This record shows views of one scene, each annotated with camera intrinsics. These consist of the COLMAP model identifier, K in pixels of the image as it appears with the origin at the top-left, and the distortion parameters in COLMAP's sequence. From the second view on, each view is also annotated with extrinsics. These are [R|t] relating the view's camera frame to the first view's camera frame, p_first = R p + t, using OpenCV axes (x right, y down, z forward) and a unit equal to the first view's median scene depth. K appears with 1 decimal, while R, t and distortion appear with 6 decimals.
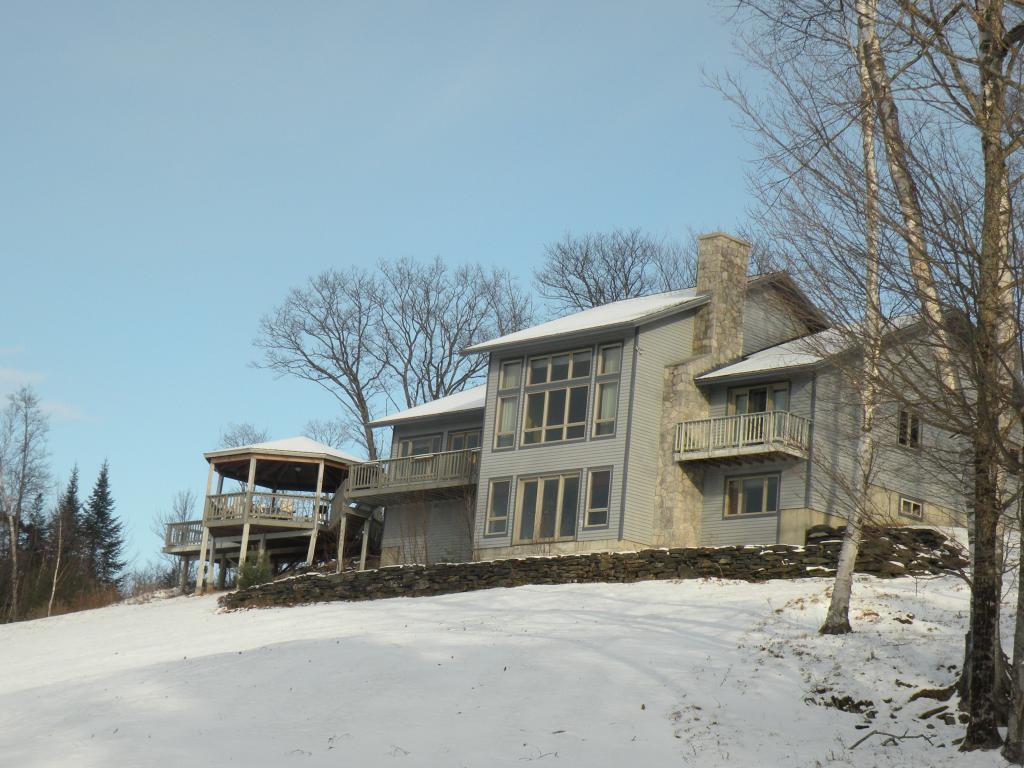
lens RADIAL K [[2220.5, 0, 512.0], [0, 2220.5, 384.0], [0, 0, 1]] dist [0.461560, 0.184787]
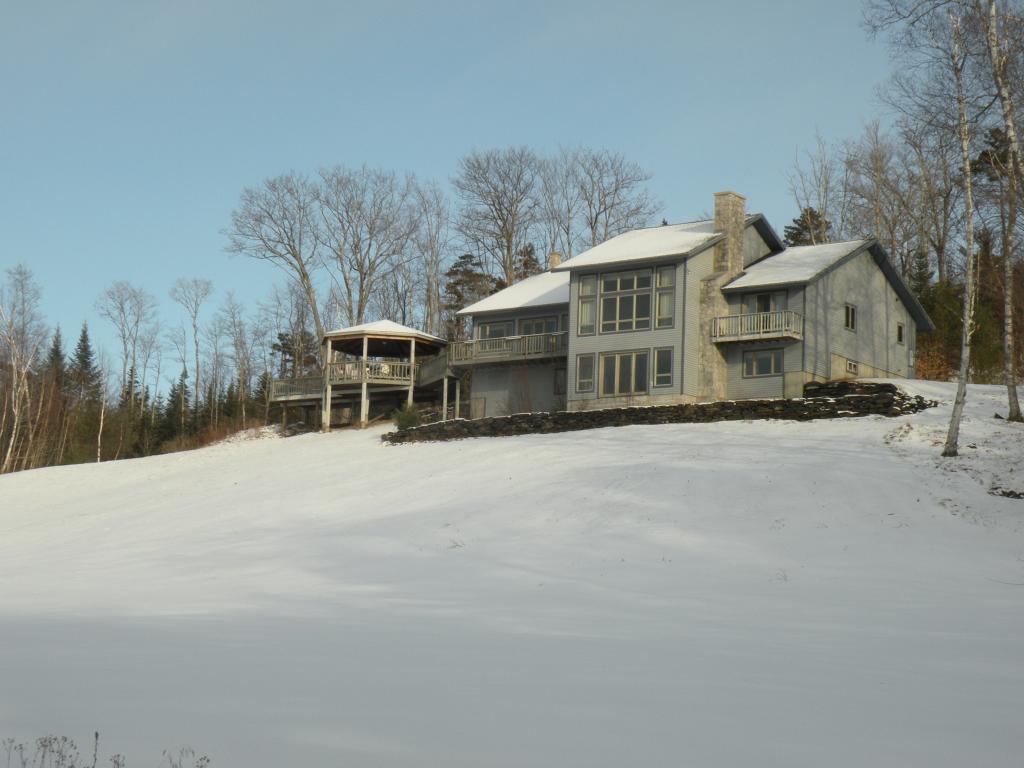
lens RADIAL K [[1967.2, 0, 512.0], [0, 1967.2, 384.0], [0, 0, 1]] dist [0.343244, 0.010209]
pose [[0.984126, -0.026460, 0.175487, -0.304310], [0.011020, 0.996026, 0.088382, -0.059384], [-0.177128, -0.085045, 0.980507, -0.328804]]
